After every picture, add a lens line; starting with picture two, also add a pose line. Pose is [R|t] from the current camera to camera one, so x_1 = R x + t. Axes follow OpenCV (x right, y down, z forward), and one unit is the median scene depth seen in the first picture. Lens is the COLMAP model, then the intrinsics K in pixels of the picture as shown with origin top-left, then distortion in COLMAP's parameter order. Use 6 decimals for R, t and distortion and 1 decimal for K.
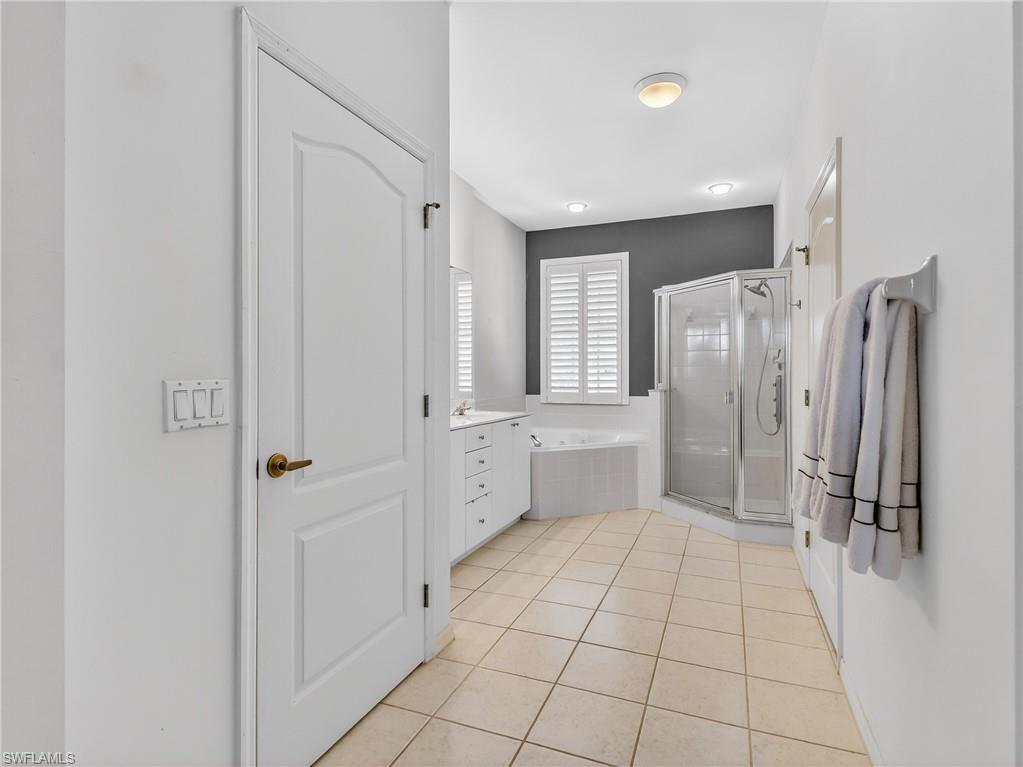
lens RADIAL K [[528.4, 0, 514.8], [0, 528.4, 380.6], [0, 0, 1]] dist [-0.007617, -0.003560]
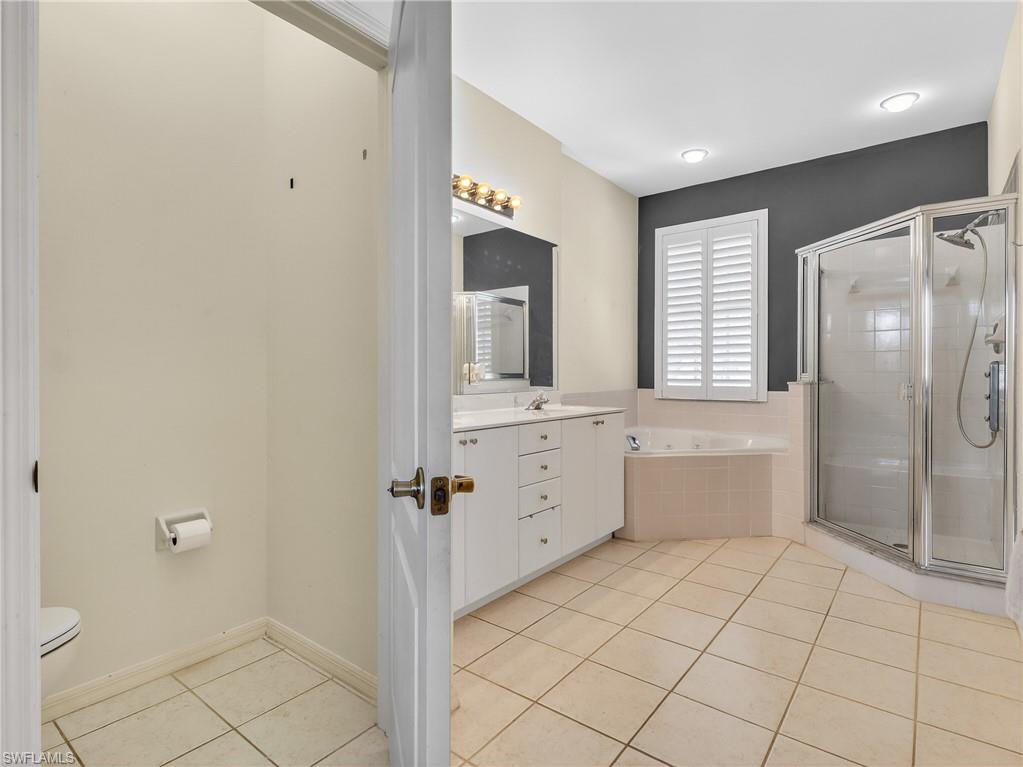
lens RADIAL K [[528.4, 0, 507.5], [0, 528.4, 381.5], [0, 0, 1]] dist [-0.007617, -0.003560]
pose [[0.959129, 0.006213, -0.282900, 0.081611], [-0.003976, 0.999956, 0.008482, 0.012215], [0.282941, -0.007011, 0.959112, 0.159434]]
